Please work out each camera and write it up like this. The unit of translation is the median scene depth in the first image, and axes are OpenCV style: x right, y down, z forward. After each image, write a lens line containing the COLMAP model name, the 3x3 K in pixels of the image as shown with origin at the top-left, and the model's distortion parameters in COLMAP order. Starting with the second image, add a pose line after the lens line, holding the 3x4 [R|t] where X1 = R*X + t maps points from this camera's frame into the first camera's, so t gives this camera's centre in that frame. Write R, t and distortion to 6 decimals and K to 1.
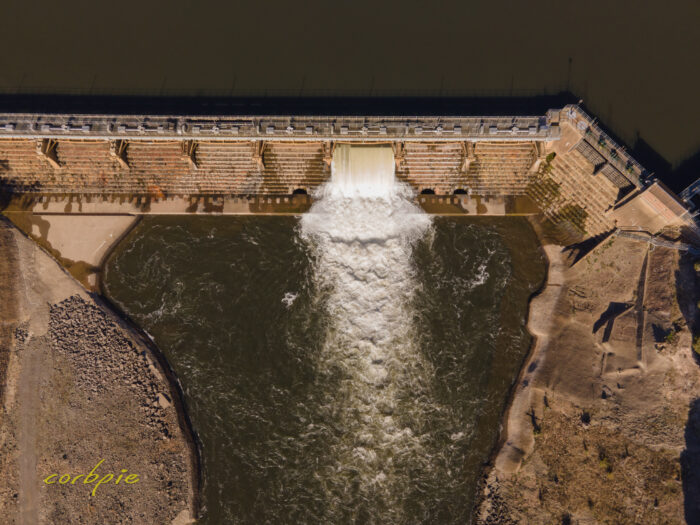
lens RADIAL K [[519.0, 0, 350.3], [0, 519.0, 264.4], [0, 0, 1]] dist [-0.003117, 0.059564]
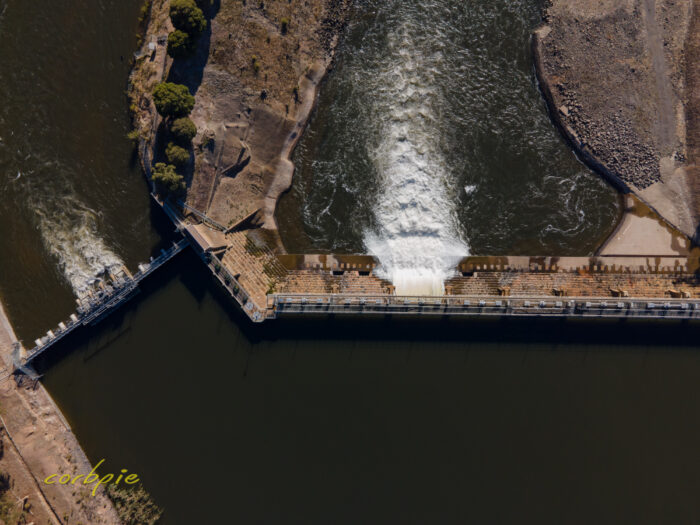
lens RADIAL K [[513.9, 0, 350.0], [0, 513.9, 262.5], [0, 0, 1]] dist [0.002518, 0.057167]
pose [[-0.999359, -0.001663, 0.035757, 0.145959], [0.010881, -0.965763, 0.259198, -0.454227], [0.034102, 0.259420, 0.965162, -0.210956]]
